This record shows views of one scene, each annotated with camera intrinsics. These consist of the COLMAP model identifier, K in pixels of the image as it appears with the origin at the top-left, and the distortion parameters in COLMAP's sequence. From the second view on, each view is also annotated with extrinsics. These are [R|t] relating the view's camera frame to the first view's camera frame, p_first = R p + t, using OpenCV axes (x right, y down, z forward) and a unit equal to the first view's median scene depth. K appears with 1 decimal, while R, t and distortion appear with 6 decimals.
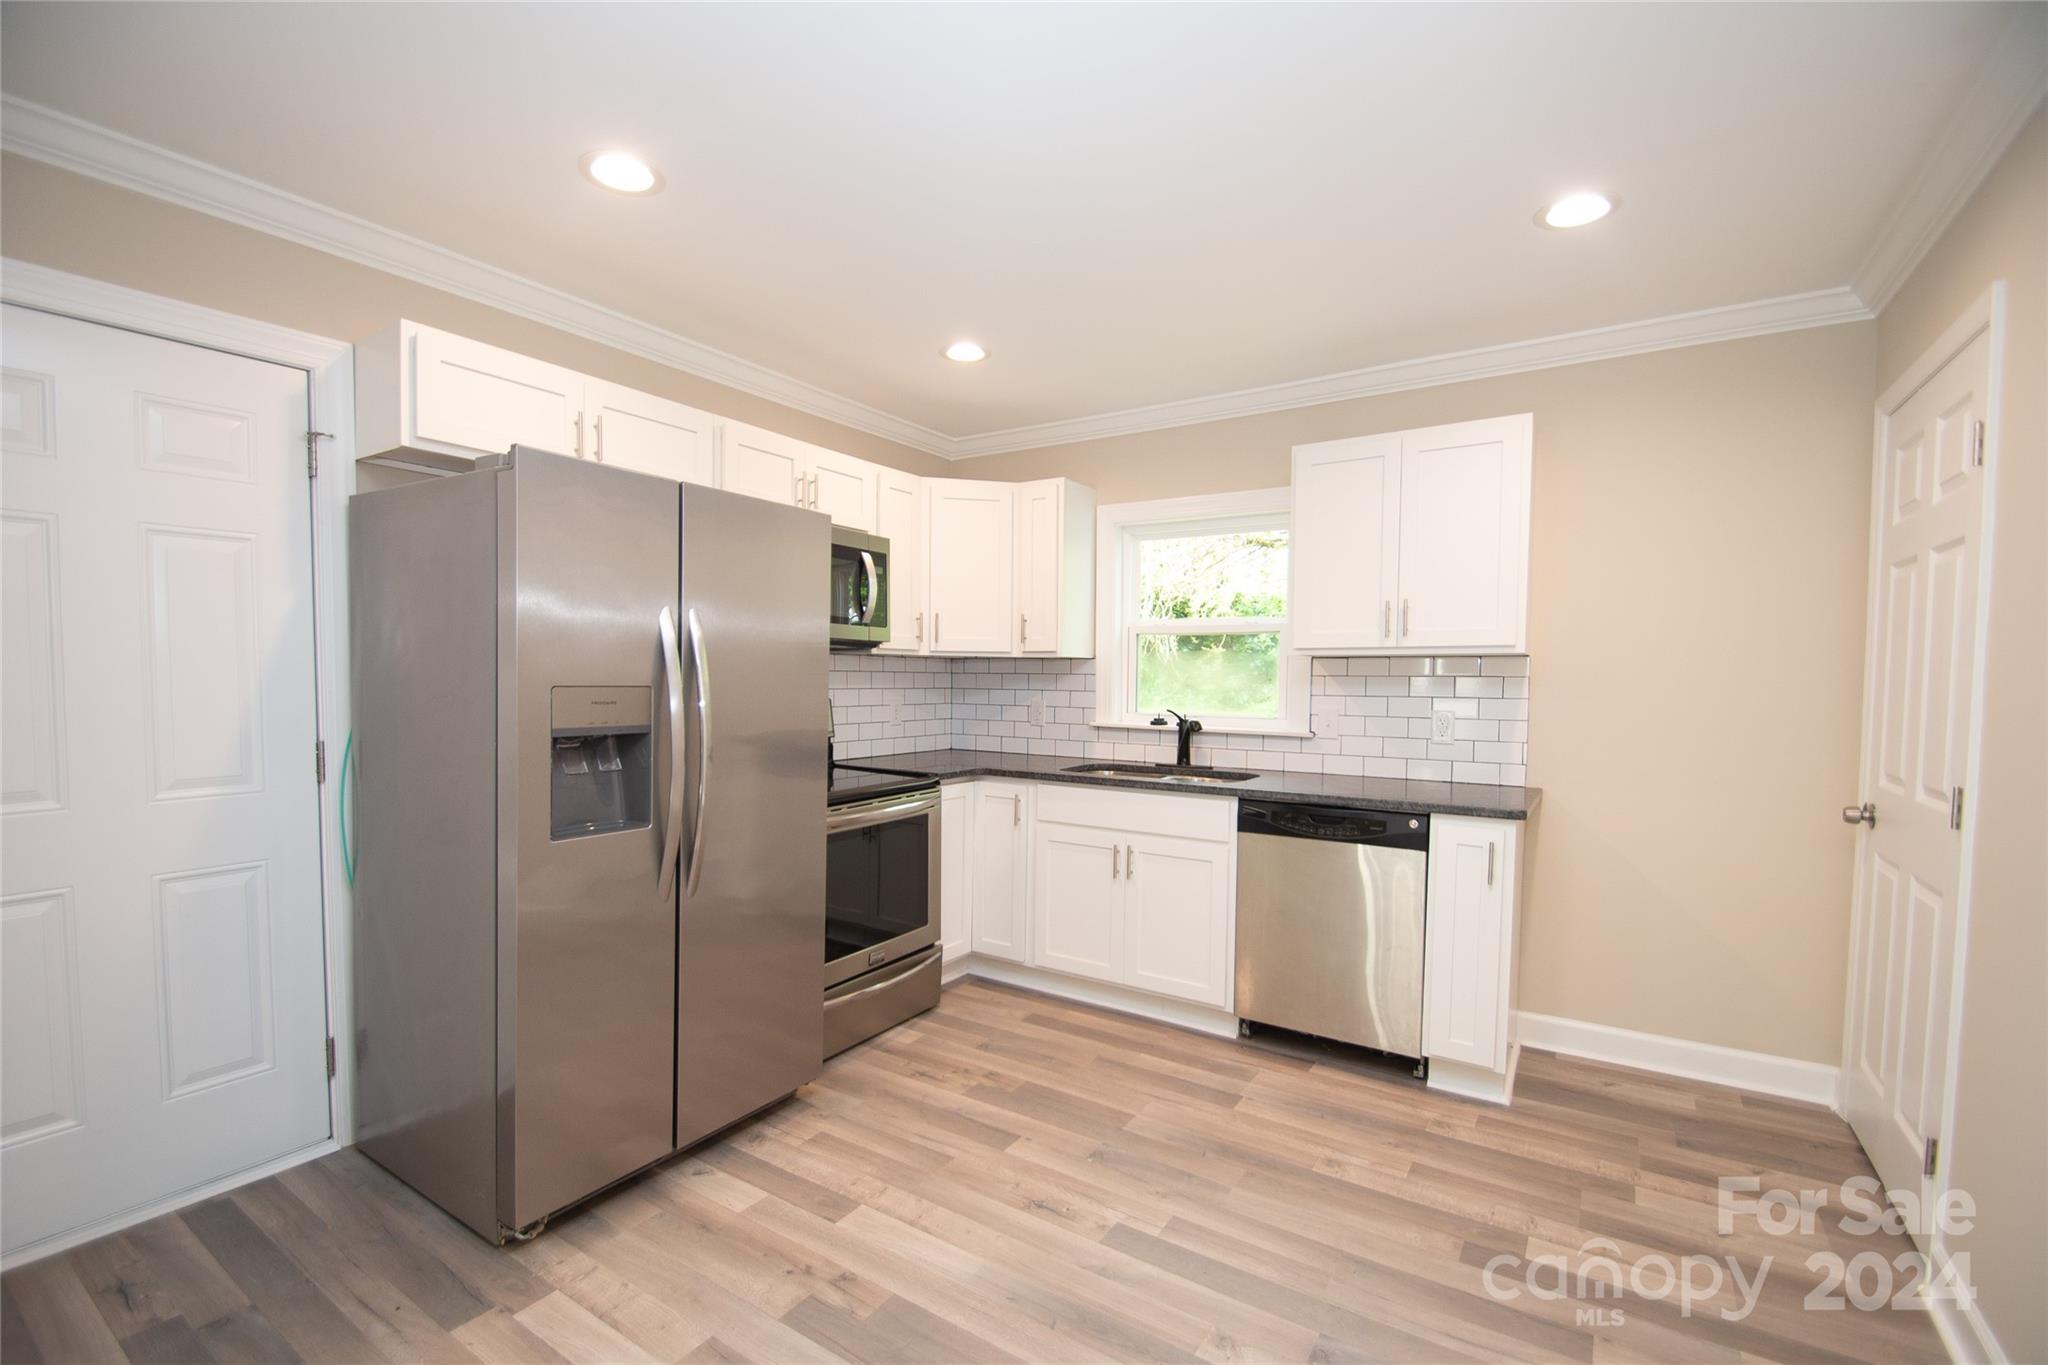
lens RADIAL K [[889.2, 0, 1023.3], [0, 889.2, 681.2], [0, 0, 1]] dist [-0.012726, -0.004411]
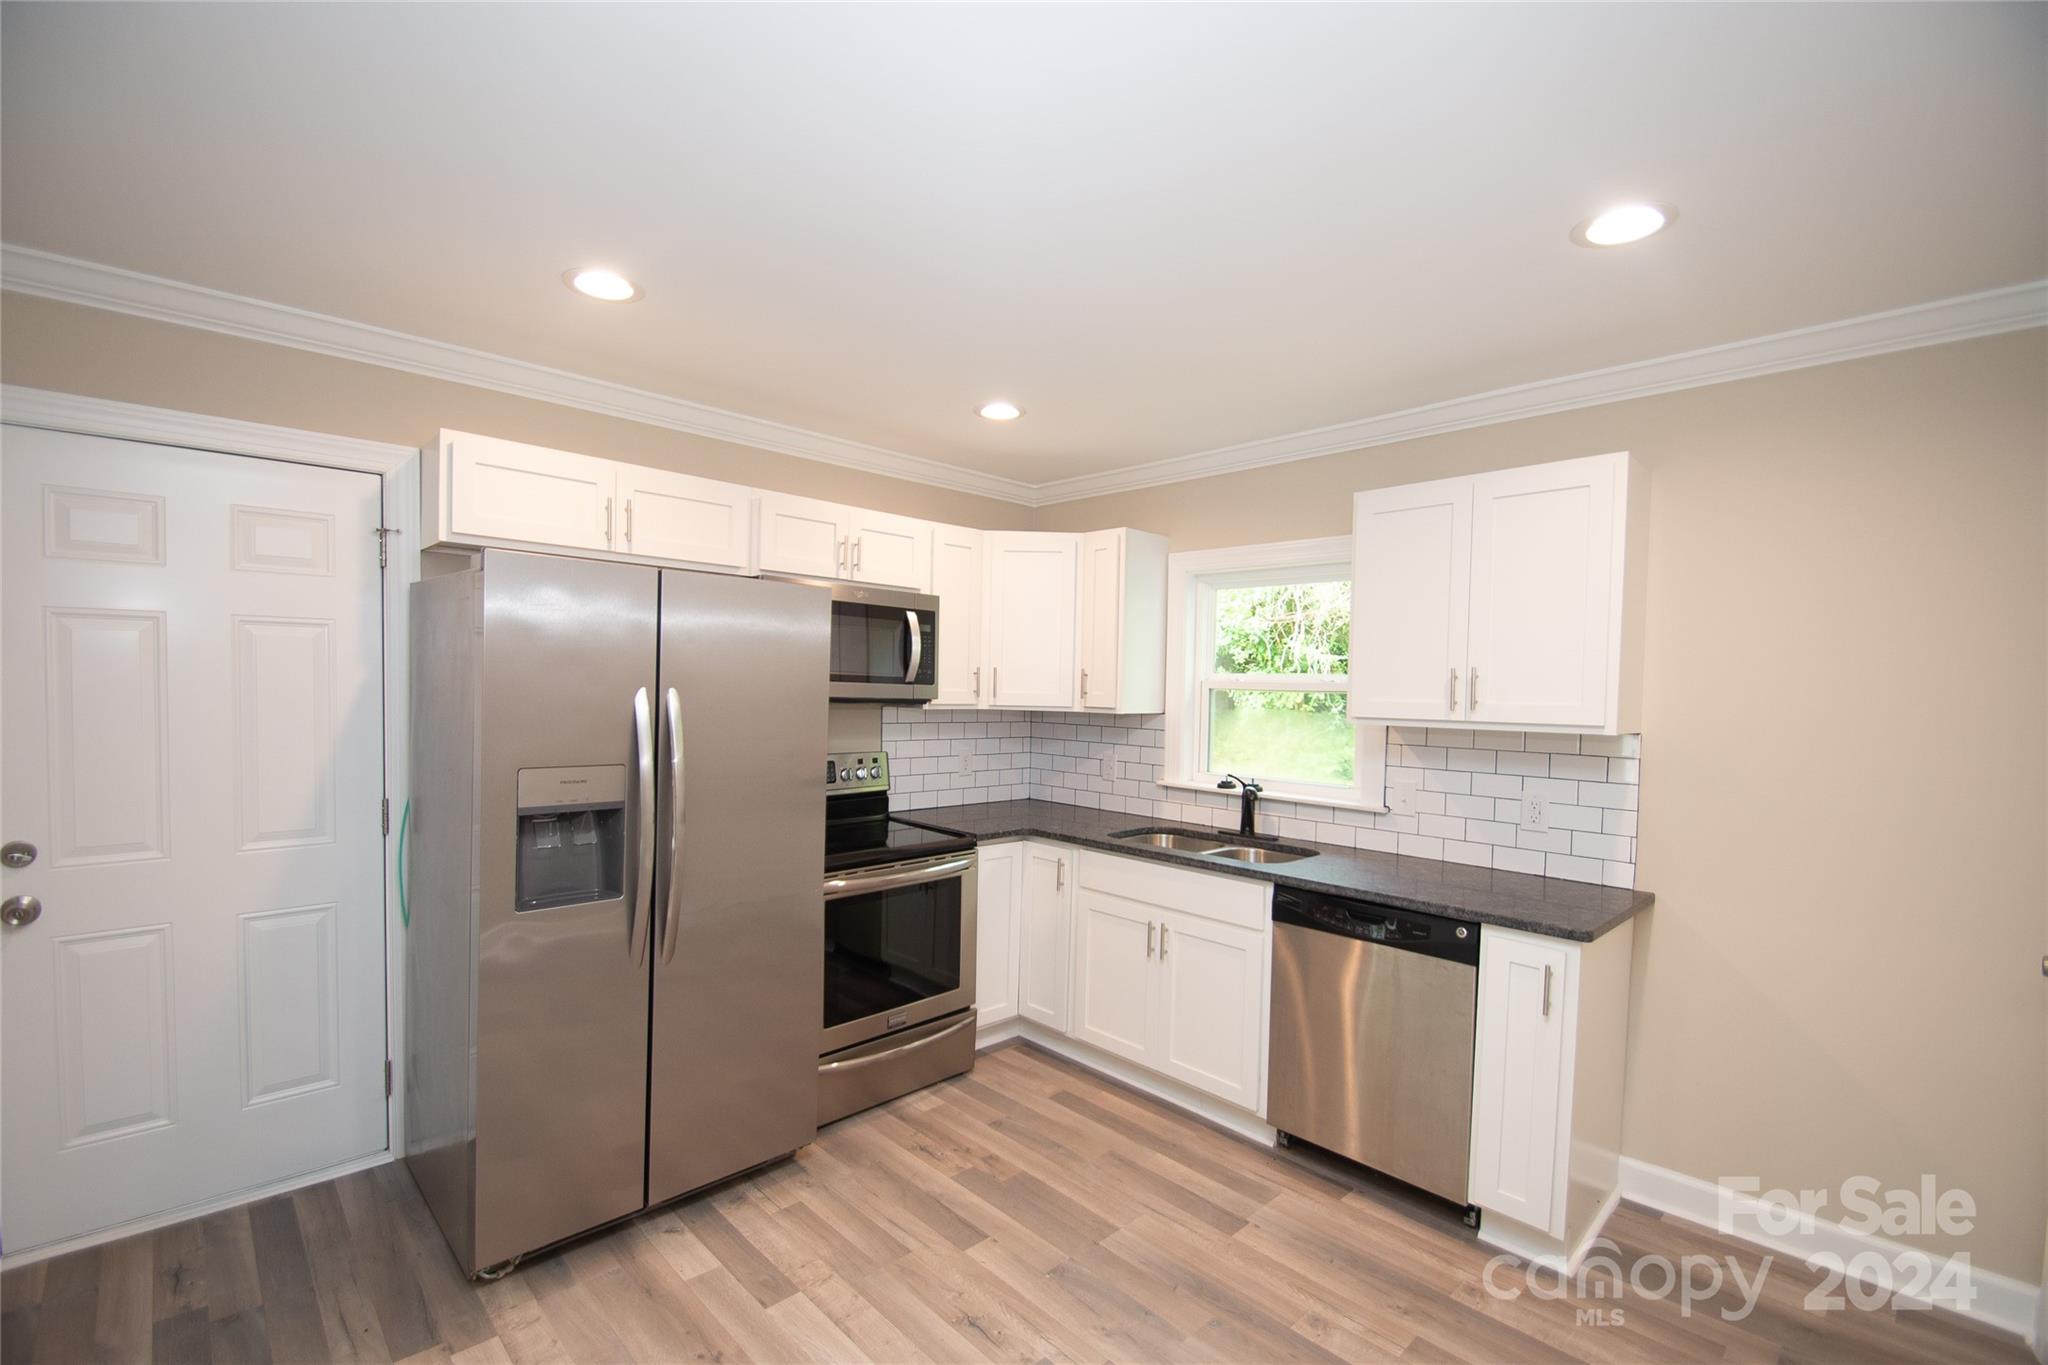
lens RADIAL K [[889.2, 0, 1016.9], [0, 889.2, 680.5], [0, 0, 1]] dist [-0.012726, -0.004411]
pose [[0.975058, 0.011492, -0.221653, 0.220516], [-0.015472, 0.999749, -0.016231, -0.069372], [0.221411, 0.019255, 0.974991, 0.058650]]
